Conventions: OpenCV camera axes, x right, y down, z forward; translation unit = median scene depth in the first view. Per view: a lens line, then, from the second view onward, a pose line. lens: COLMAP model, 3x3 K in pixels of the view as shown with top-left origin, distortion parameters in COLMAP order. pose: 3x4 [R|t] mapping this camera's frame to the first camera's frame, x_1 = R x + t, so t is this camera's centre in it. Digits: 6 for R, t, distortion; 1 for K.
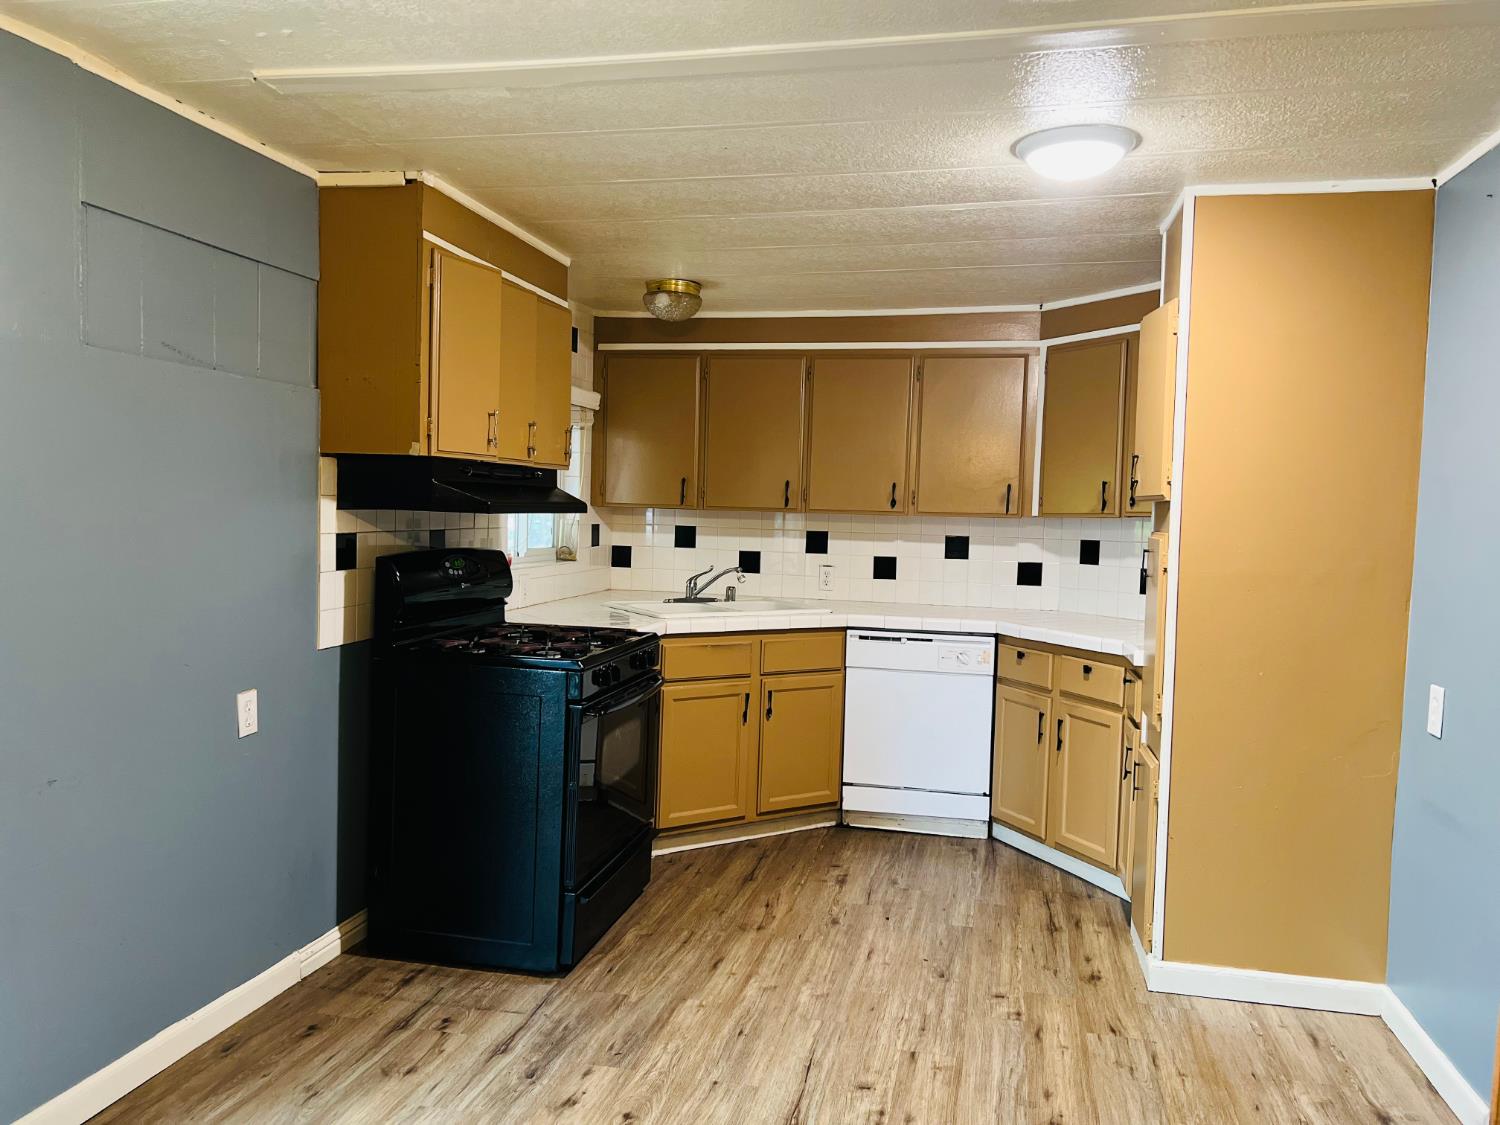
lens RADIAL K [[1130.8, 0, 750.0], [0, 1130.8, 562.5], [0, 0, 1]] dist [0.077897, -0.095773]
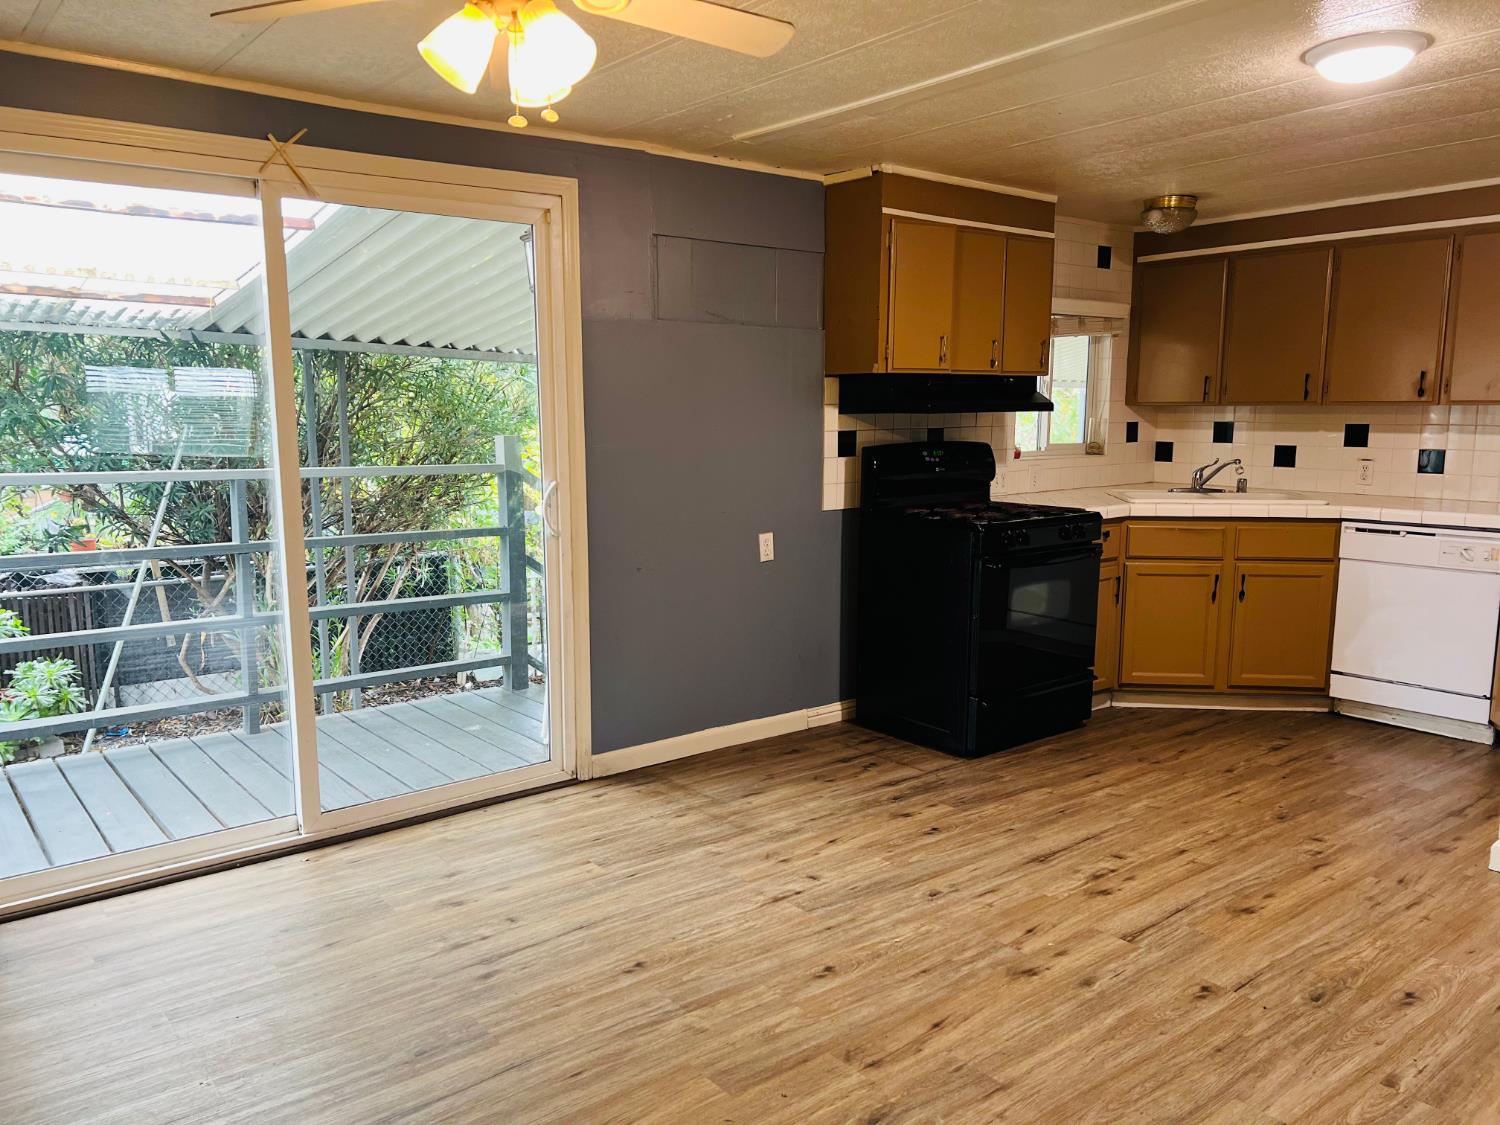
lens RADIAL K [[1130.8, 0, 750.0], [0, 1130.8, 562.5], [0, 0, 1]] dist [0.077897, -0.095773]
pose [[0.782523, 0.059860, -0.619737, 0.407093], [-0.009918, 0.996440, 0.083723, 0.020109], [0.622542, -0.059368, 0.780331, -0.174157]]
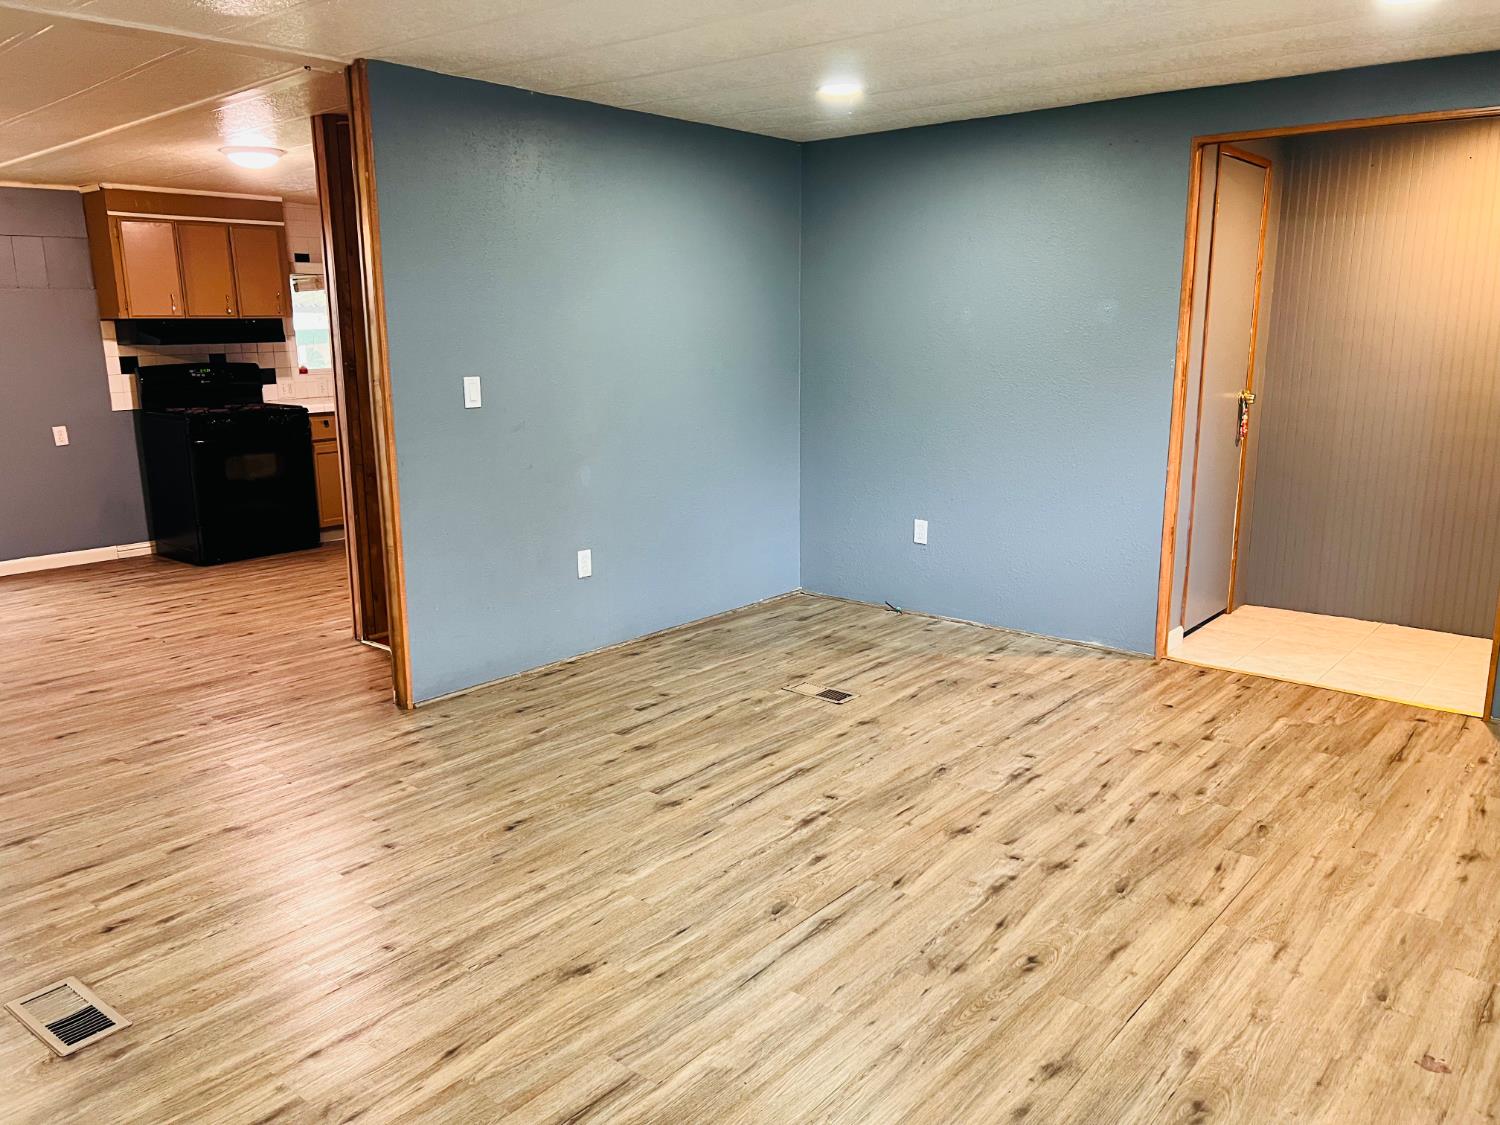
lens RADIAL K [[1127.6, 0, 763.4], [0, 1127.6, 568.7], [0, 0, 1]] dist [0.068597, -0.078743]
pose [[0.887378, 0.061042, -0.456984, 1.569057], [0.013269, 0.987404, 0.157660, 0.041452], [0.460851, -0.145968, 0.875391, -0.343171]]
